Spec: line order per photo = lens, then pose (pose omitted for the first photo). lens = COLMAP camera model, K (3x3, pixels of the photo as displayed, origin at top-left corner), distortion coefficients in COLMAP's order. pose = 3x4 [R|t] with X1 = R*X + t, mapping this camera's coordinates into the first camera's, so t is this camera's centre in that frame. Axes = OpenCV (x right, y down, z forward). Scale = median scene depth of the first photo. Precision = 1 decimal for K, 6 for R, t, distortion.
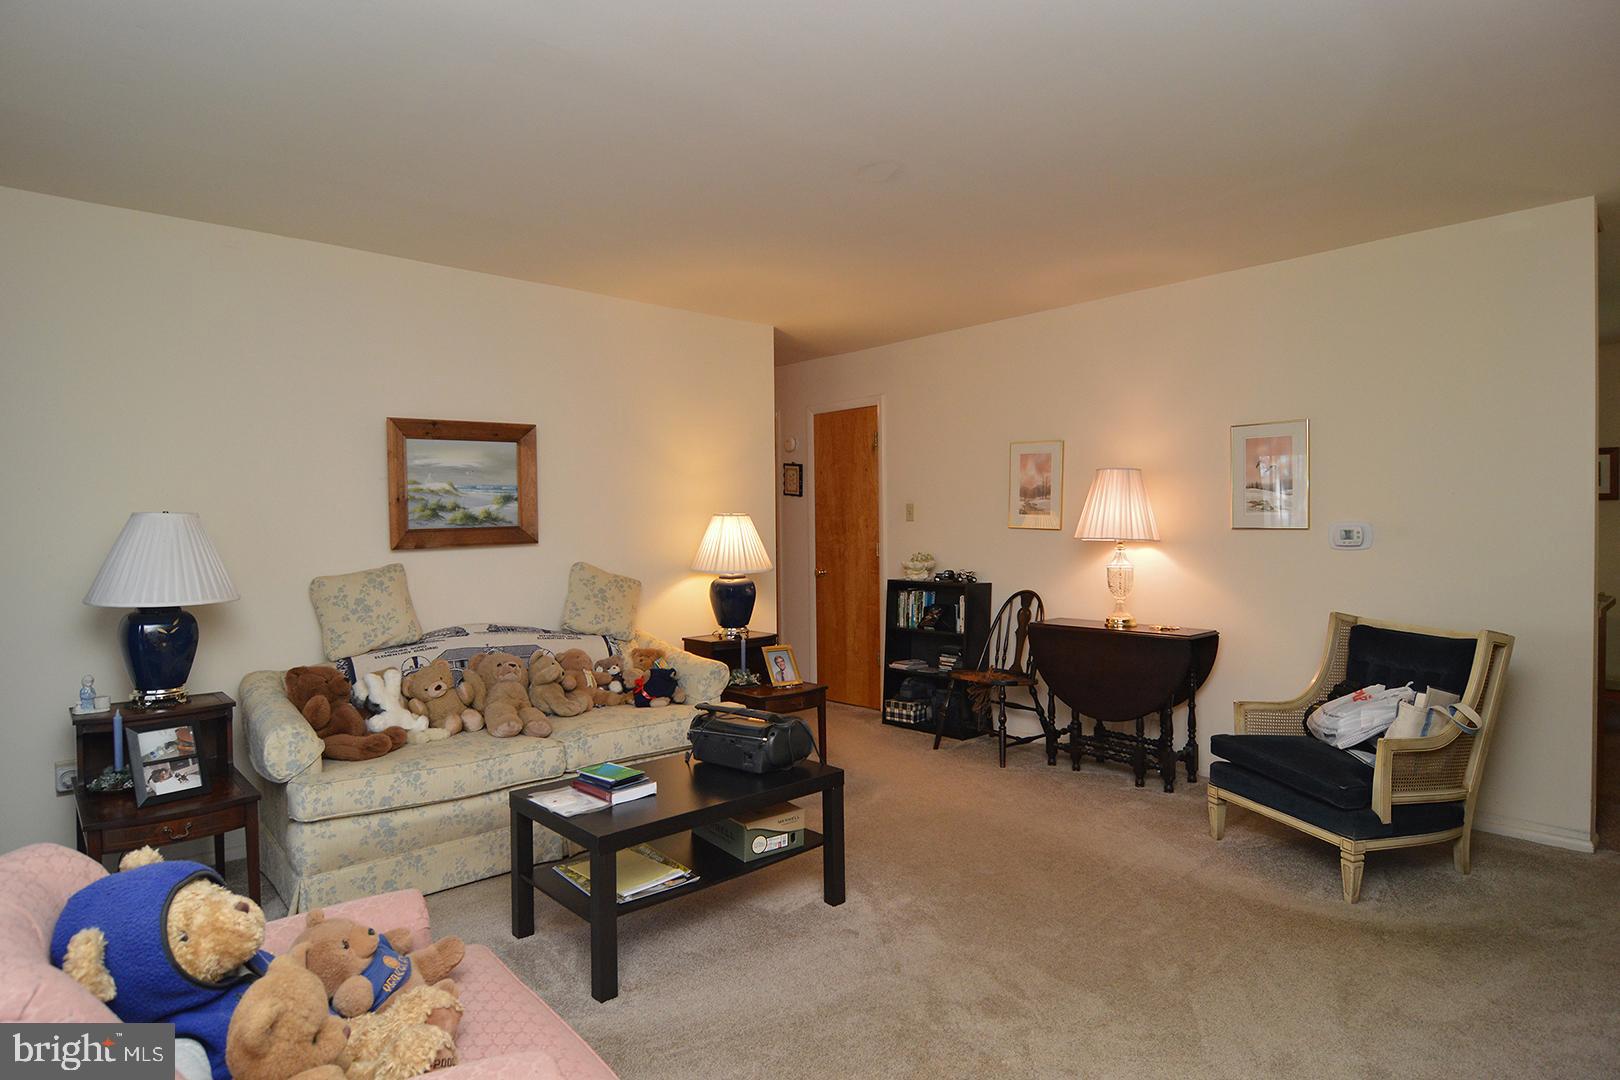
lens RADIAL K [[897.7, 0, 808.9], [0, 897.7, 543.3], [0, 0, 1]] dist [-0.018713, -0.002208]
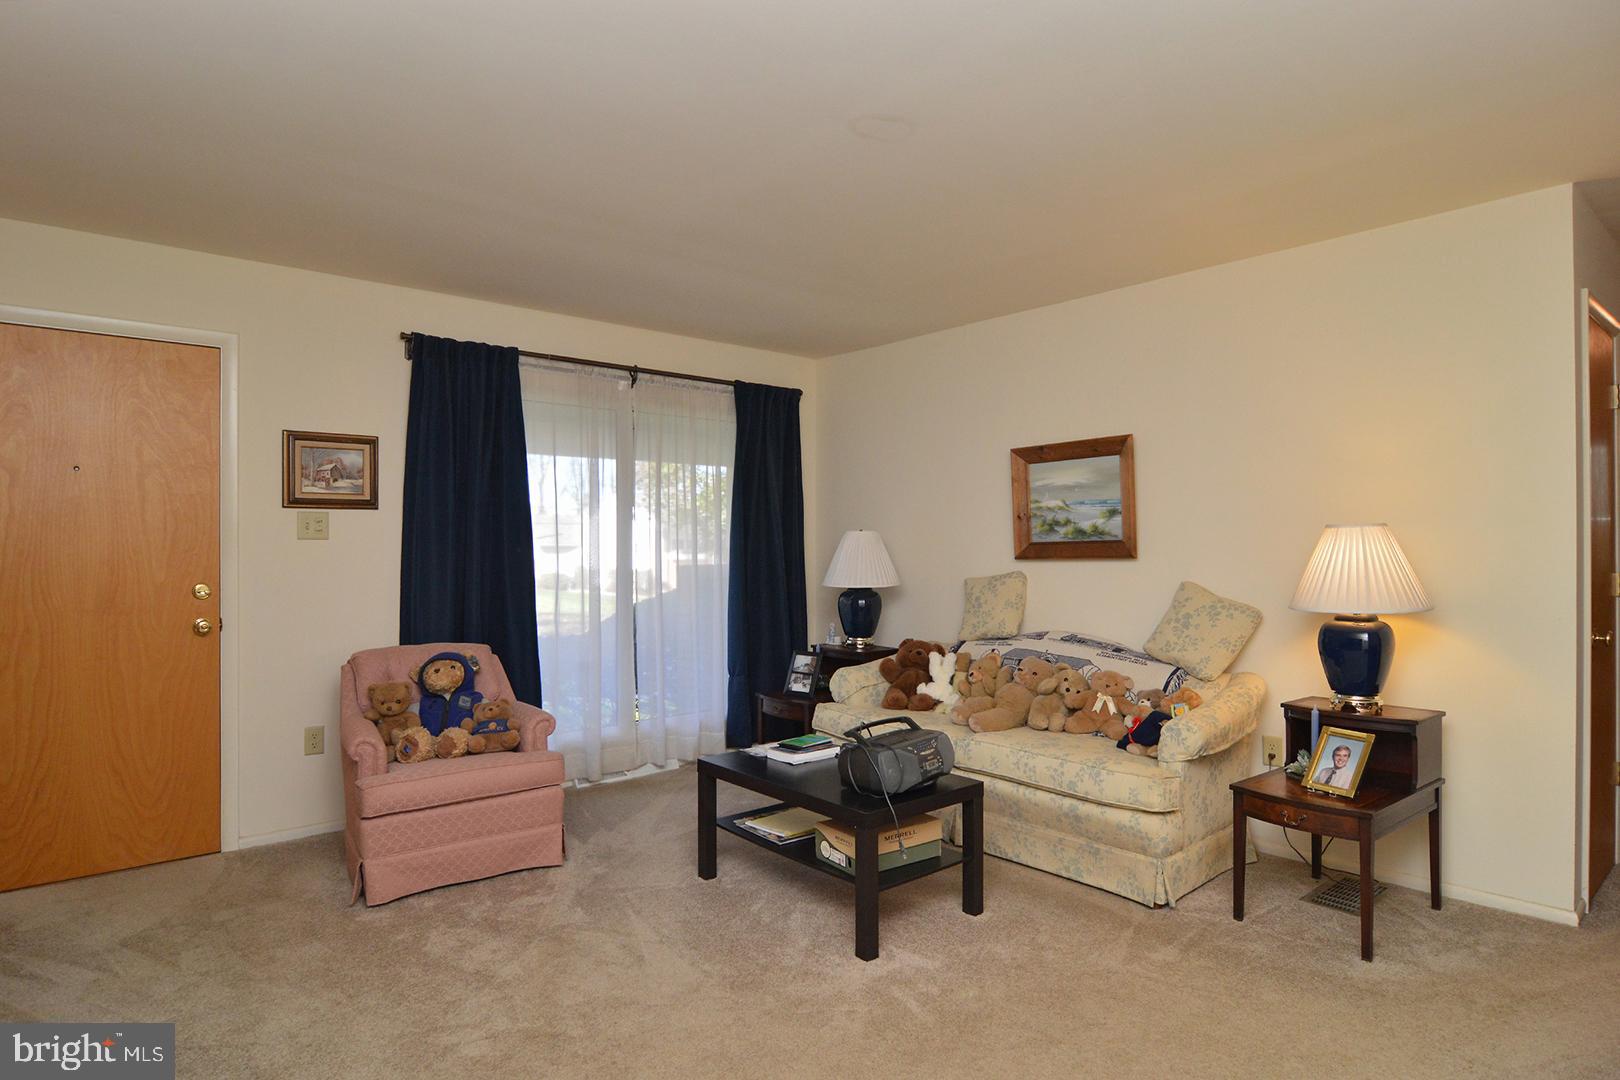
lens RADIAL K [[926.6, 0, 810.0], [0, 926.6, 540.0], [0, 0, 1]] dist [0.091143, -0.001089]
pose [[-0.042324, 0.006812, -0.999081, 0.747003], [-0.021107, 0.999747, 0.007711, -0.020992], [0.998881, 0.021414, -0.042170, 0.741975]]
